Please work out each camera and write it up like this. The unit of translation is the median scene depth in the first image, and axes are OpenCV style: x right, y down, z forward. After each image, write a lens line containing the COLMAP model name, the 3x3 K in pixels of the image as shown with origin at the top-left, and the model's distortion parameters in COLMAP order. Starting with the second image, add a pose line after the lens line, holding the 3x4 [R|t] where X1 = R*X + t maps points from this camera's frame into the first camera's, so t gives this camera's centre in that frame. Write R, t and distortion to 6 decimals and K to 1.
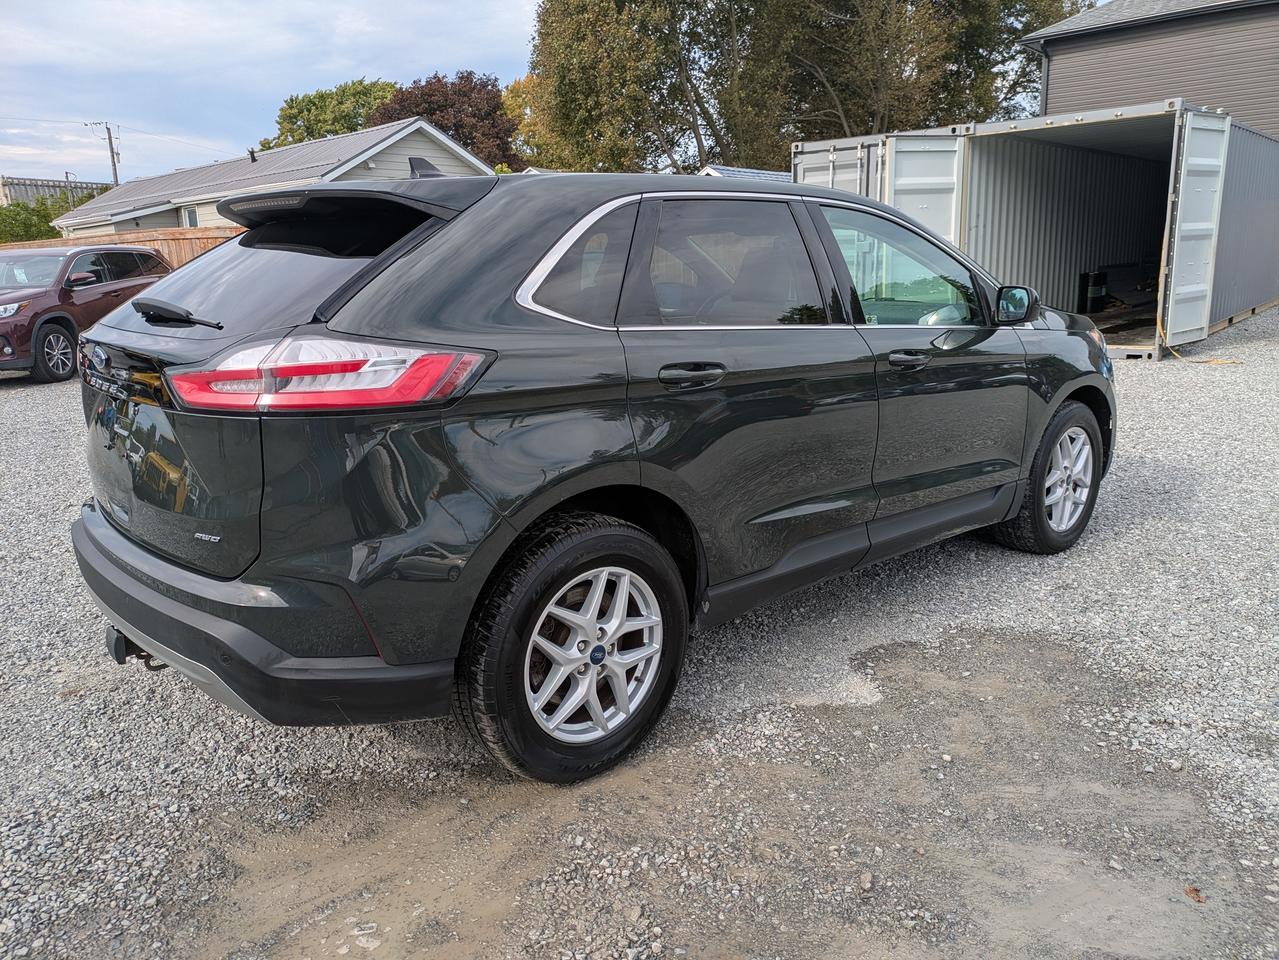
lens RADIAL K [[947.9, 0, 638.0], [0, 947.9, 476.5], [0, 0, 1]] dist [0.034727, -0.016486]
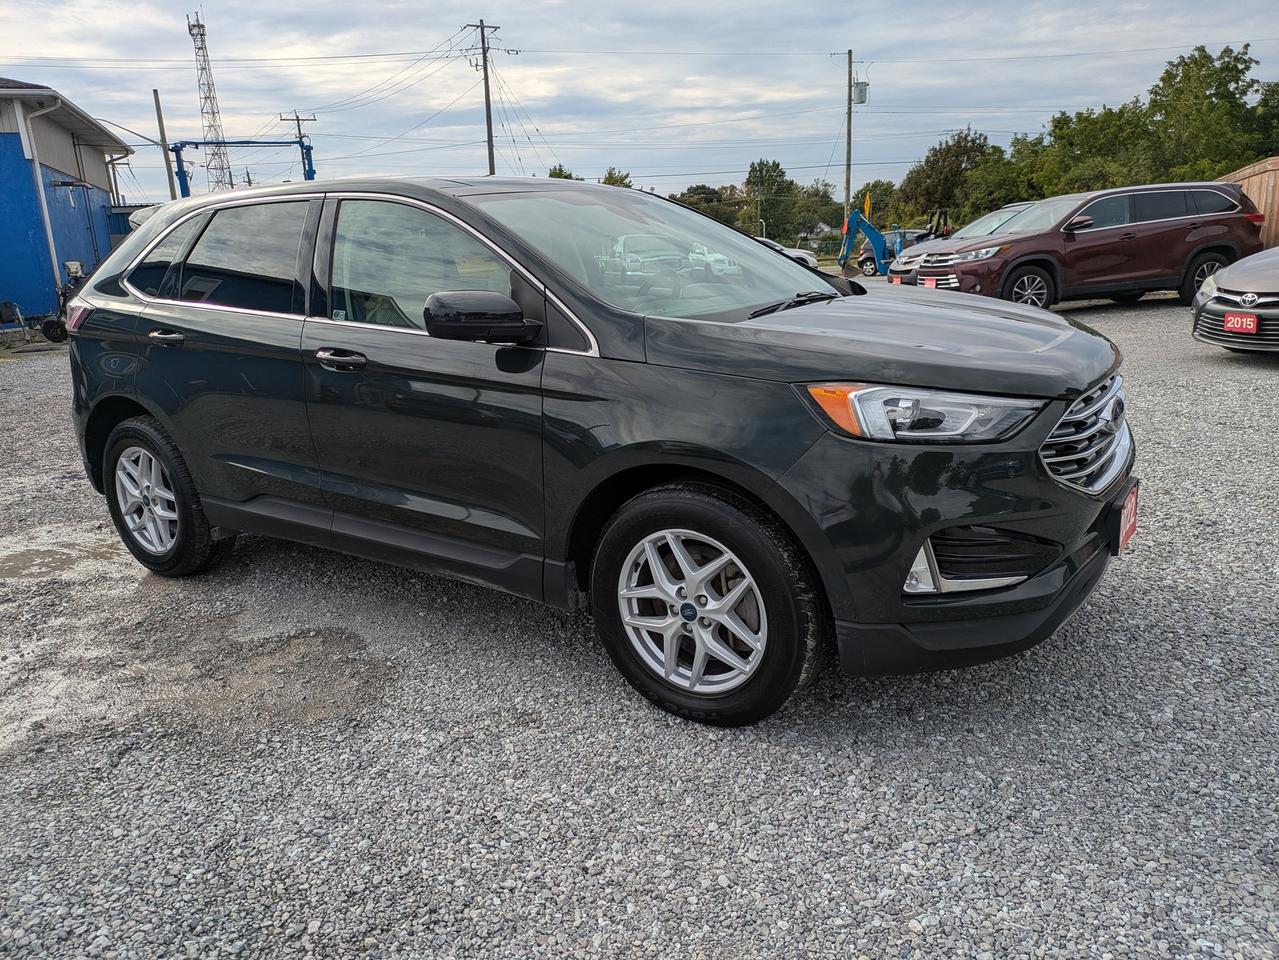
lens RADIAL K [[947.9, 0, 629.3], [0, 947.9, 503.3], [0, 0, 1]] dist [0.034727, -0.016486]
pose [[0.239739, 0.271669, -0.932052, 0.369425], [-0.175979, 0.956306, 0.233474, -0.074238], [0.954755, 0.108049, 0.277072, 0.291917]]
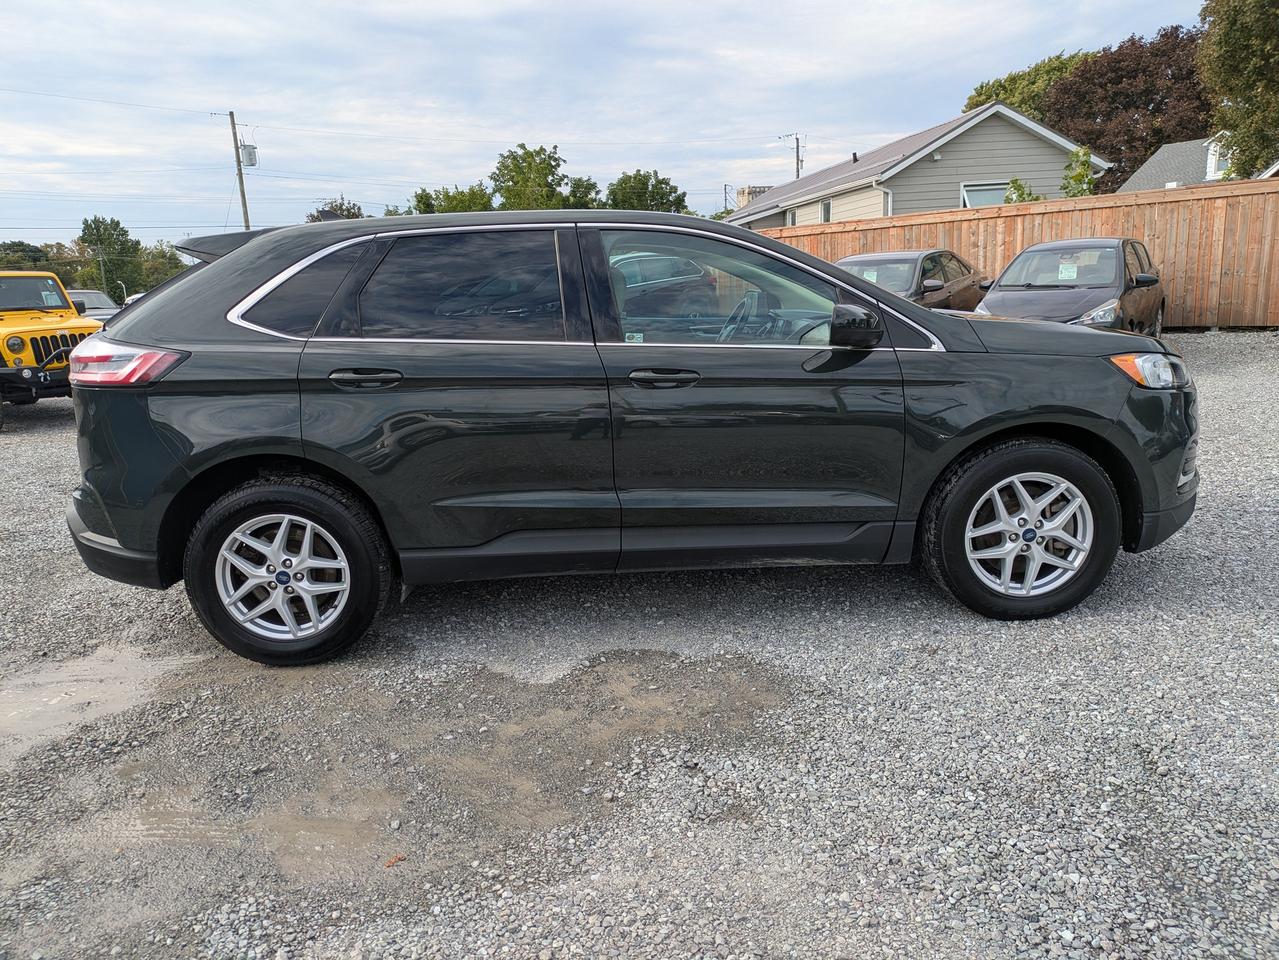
lens RADIAL K [[947.9, 0, 631.3], [0, 947.9, 487.6], [0, 0, 1]] dist [0.034727, -0.016486]
pose [[0.770413, 0.129022, -0.624353, 0.259013], [-0.114524, 0.991386, 0.063553, -0.018751], [0.627175, 0.022541, 0.778552, 0.053087]]
